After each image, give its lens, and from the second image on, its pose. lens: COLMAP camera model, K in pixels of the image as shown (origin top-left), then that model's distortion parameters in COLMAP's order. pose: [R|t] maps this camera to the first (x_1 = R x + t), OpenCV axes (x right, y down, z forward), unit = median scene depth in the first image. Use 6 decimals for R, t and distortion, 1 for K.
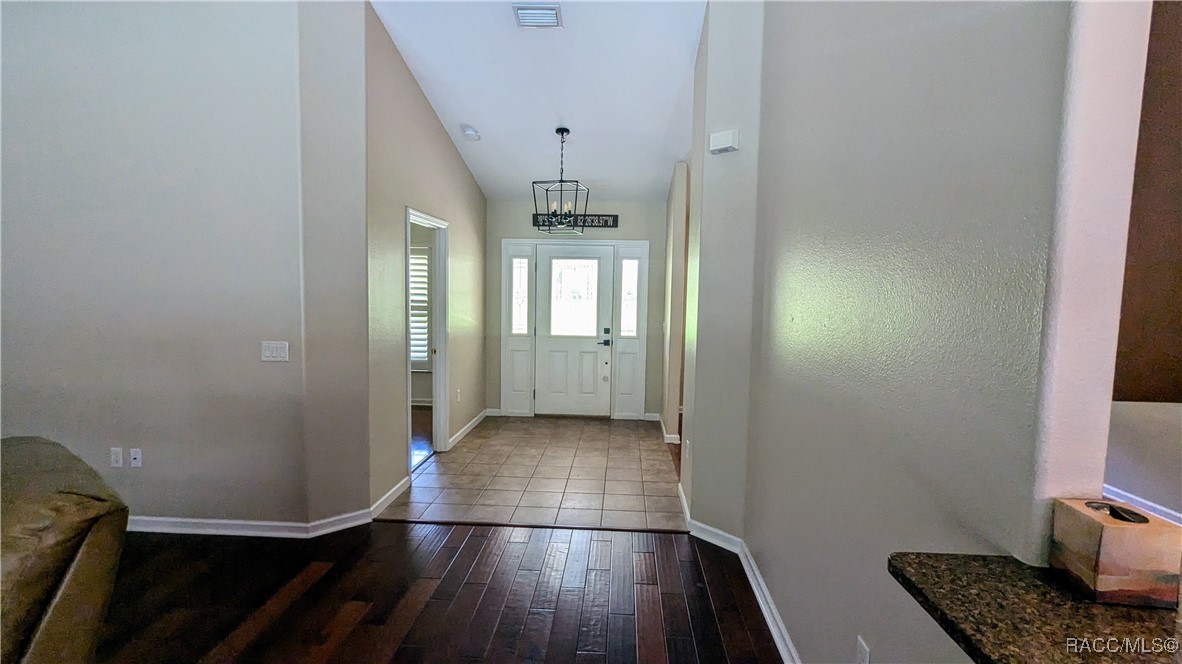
lens RADIAL K [[558.6, 0, 590.2], [0, 558.6, 330.3], [0, 0, 1]] dist [-0.000752, 0.001316]
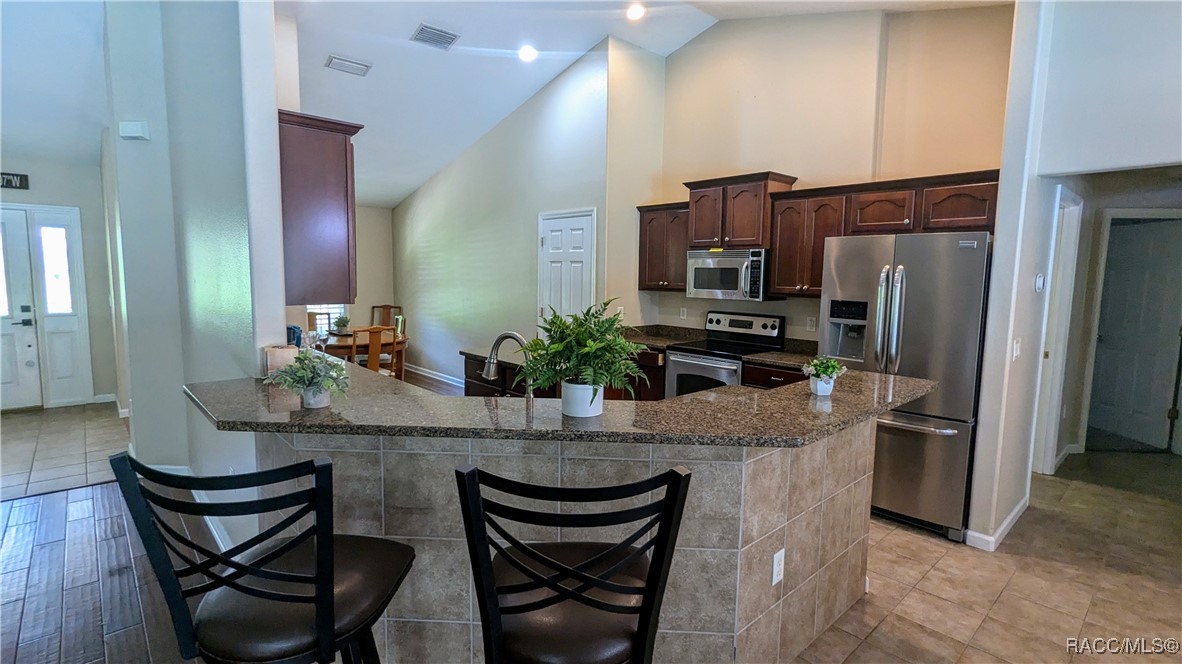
lens RADIAL K [[558.6, 0, 587.2], [0, 558.6, 329.0], [0, 0, 1]] dist [-0.000752, 0.001316]
pose [[0.698046, -0.081334, 0.711419, 0.019086], [0.050592, 0.996647, 0.064302, 0.021044], [-0.714264, -0.008894, 0.699820, -0.235181]]
